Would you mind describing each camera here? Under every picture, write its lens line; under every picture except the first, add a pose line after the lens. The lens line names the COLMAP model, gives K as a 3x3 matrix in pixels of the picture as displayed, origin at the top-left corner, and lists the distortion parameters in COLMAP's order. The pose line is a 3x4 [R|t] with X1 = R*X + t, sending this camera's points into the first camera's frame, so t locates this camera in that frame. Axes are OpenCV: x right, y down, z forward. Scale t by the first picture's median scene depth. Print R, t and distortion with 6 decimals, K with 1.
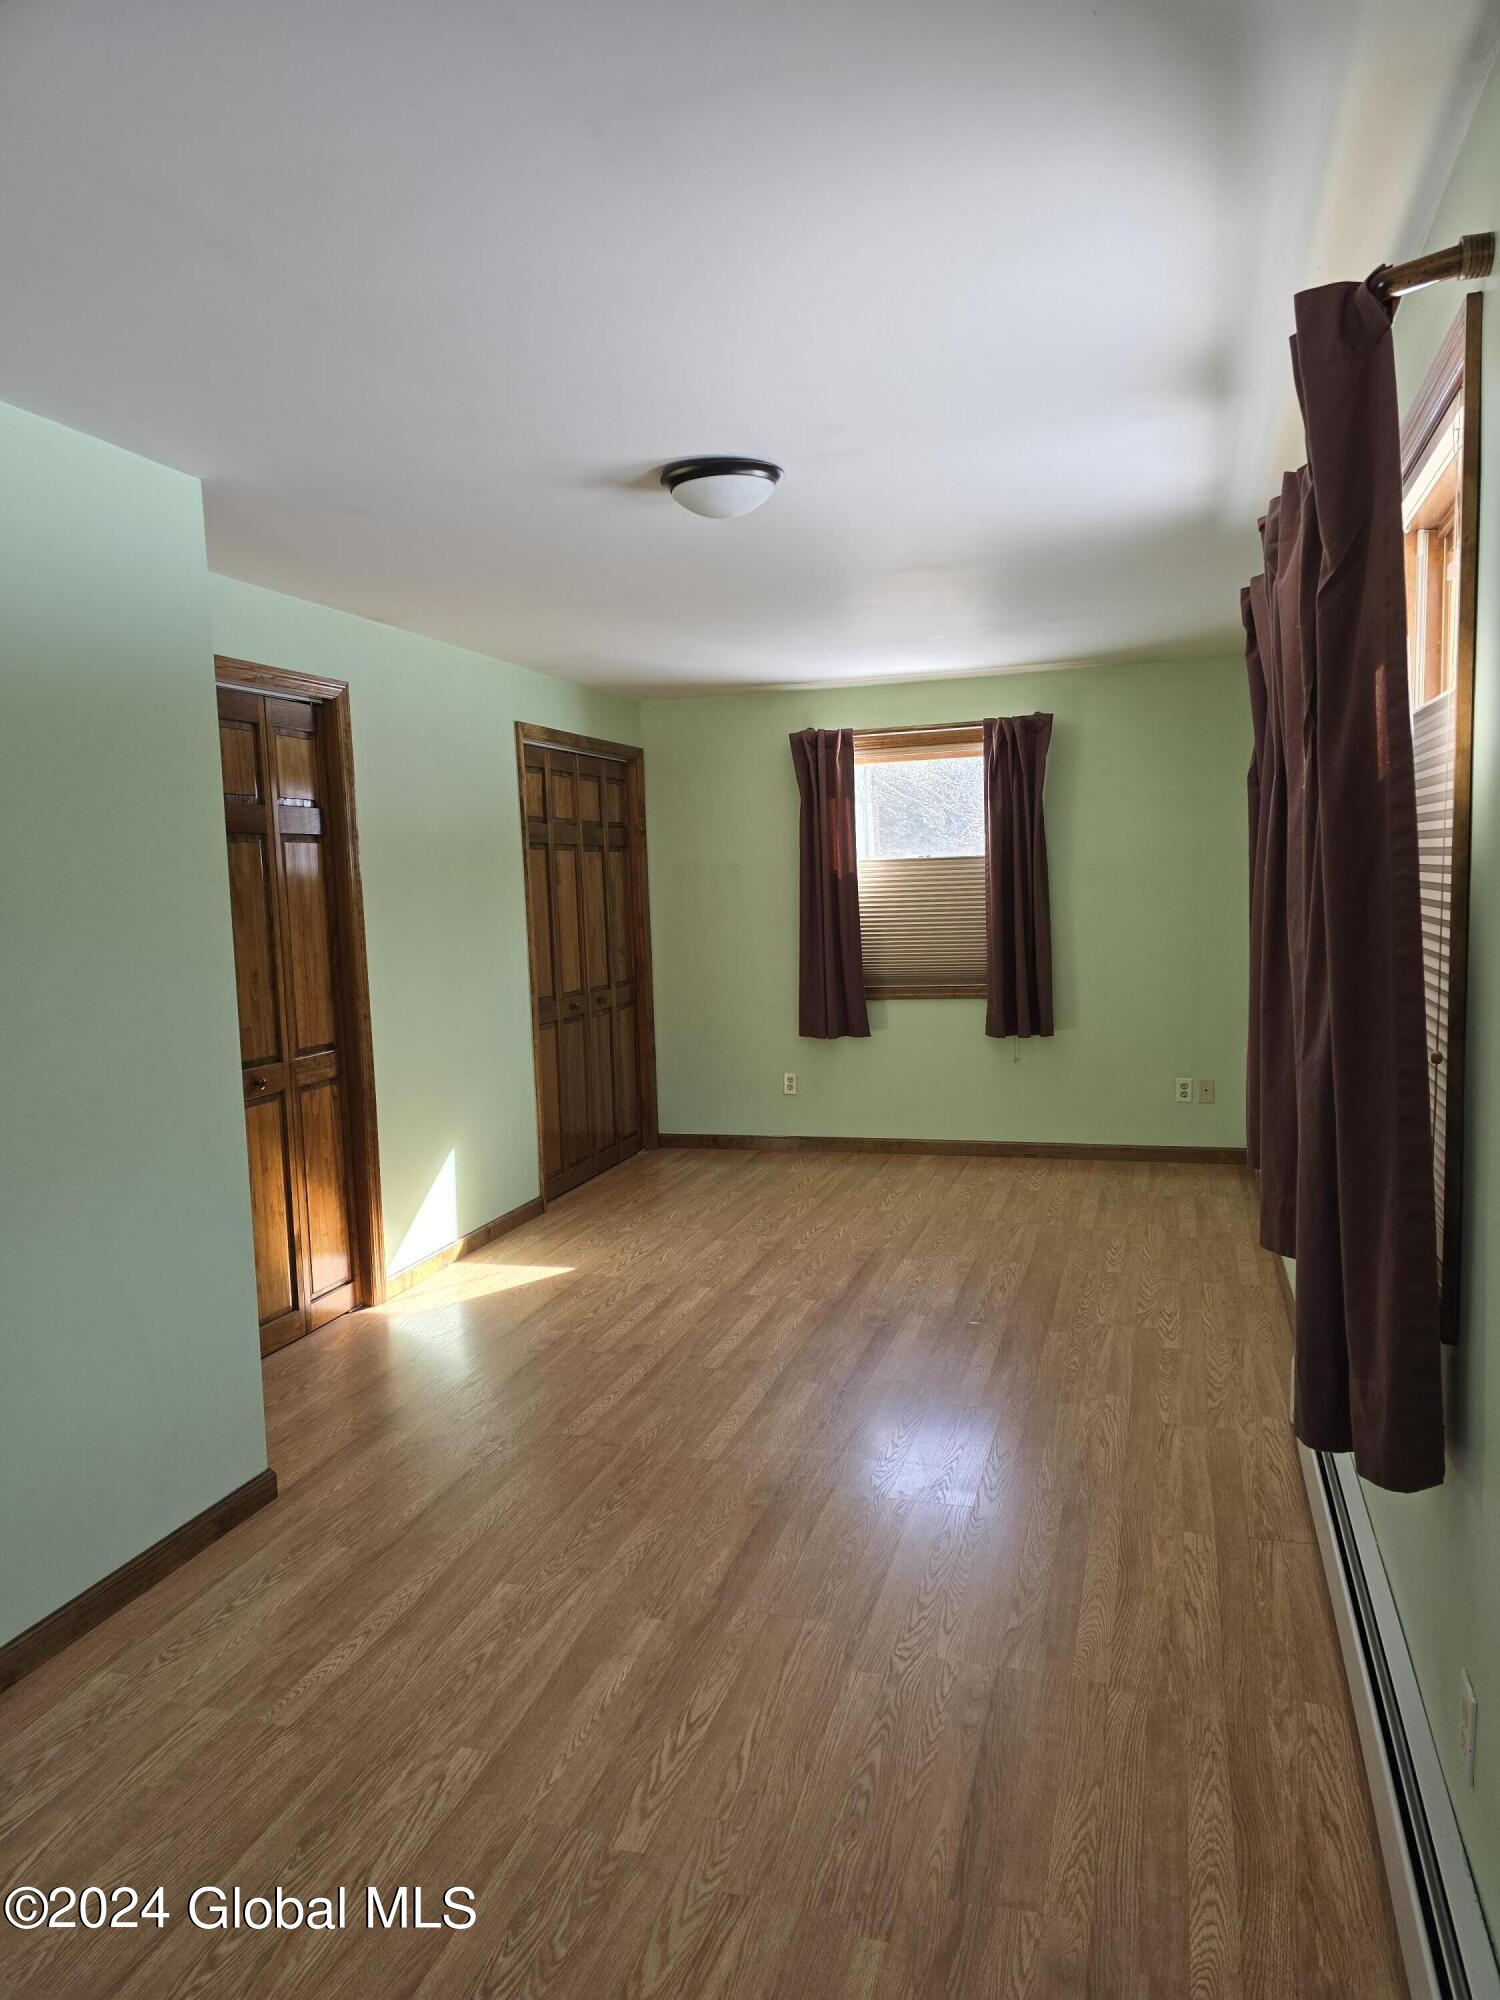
lens RADIAL K [[1296.4, 0, 760.2], [0, 1296.4, 1001.3], [0, 0, 1]] dist [-0.030236, -0.023099]
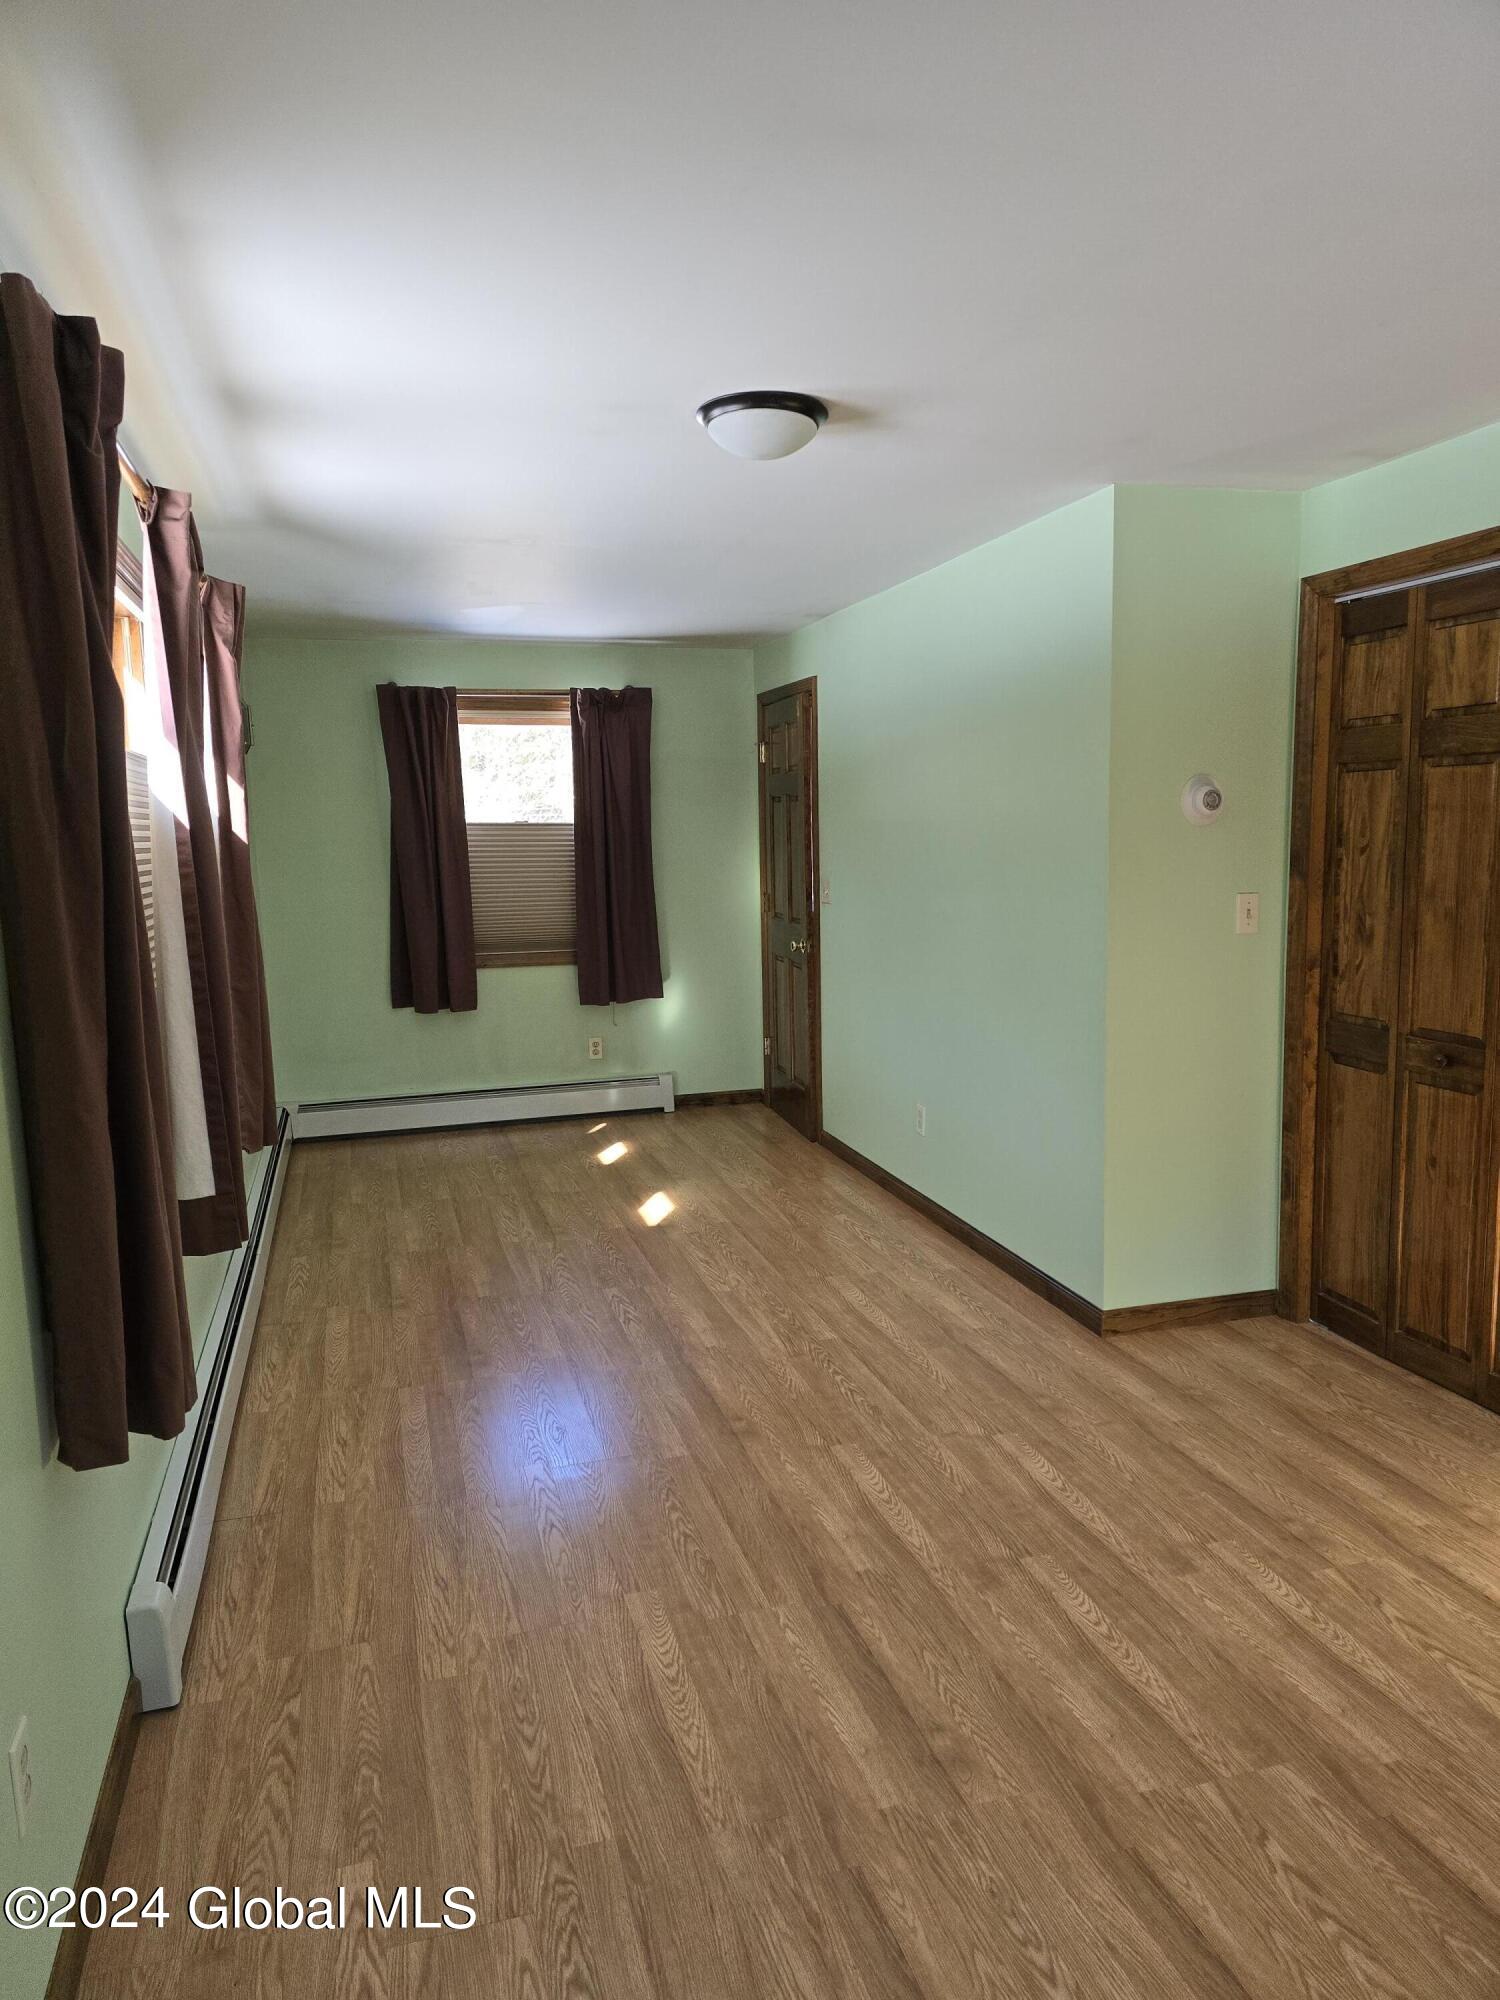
lens RADIAL K [[1296.4, 0, 760.9], [0, 1296.4, 1007.5], [0, 0, 1]] dist [-0.030236, -0.023099]
pose [[-0.825031, 0.126201, -0.550815, 0.579697], [-0.011110, 0.970932, 0.239097, -0.223386], [0.564978, 0.203382, -0.799647, 1.956052]]
